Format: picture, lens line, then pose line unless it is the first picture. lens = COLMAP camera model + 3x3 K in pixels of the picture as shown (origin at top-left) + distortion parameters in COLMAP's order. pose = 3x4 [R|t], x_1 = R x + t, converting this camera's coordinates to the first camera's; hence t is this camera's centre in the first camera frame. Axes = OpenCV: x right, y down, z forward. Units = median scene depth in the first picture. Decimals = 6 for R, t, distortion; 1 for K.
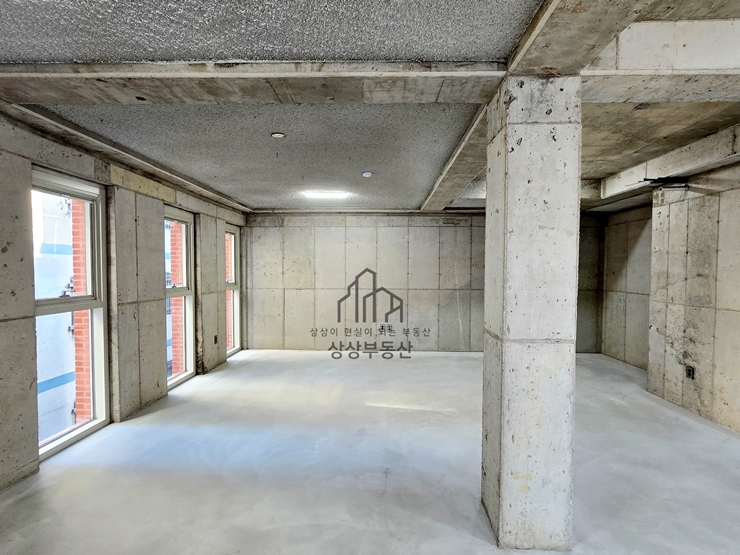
lens RADIAL K [[390.7, 0, 370.7], [0, 390.7, 277.6], [0, 0, 1]] dist [0.001321, -0.003641]
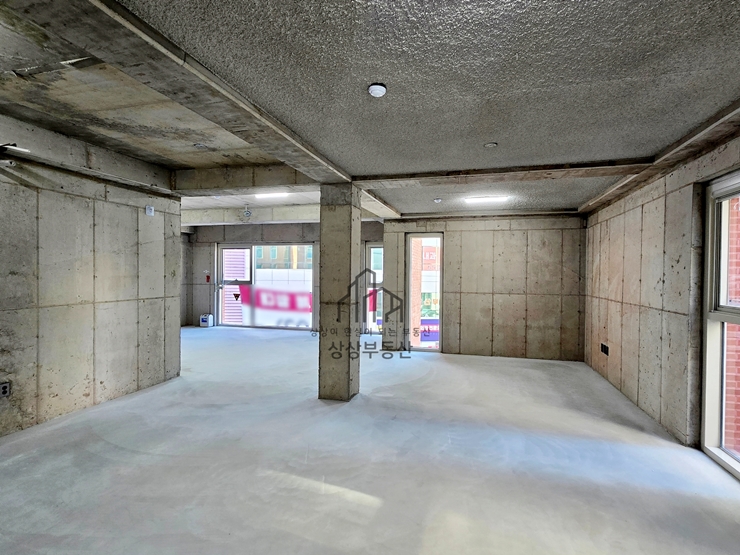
lens RADIAL K [[390.7, 0, 370.6], [0, 390.7, 277.8], [0, 0, 1]] dist [0.001321, -0.003641]
pose [[-0.971681, -0.017704, 0.235631, -0.145281], [-0.009015, 0.999241, 0.037906, -0.038102], [-0.236123, 0.034708, -0.971103, 1.735070]]
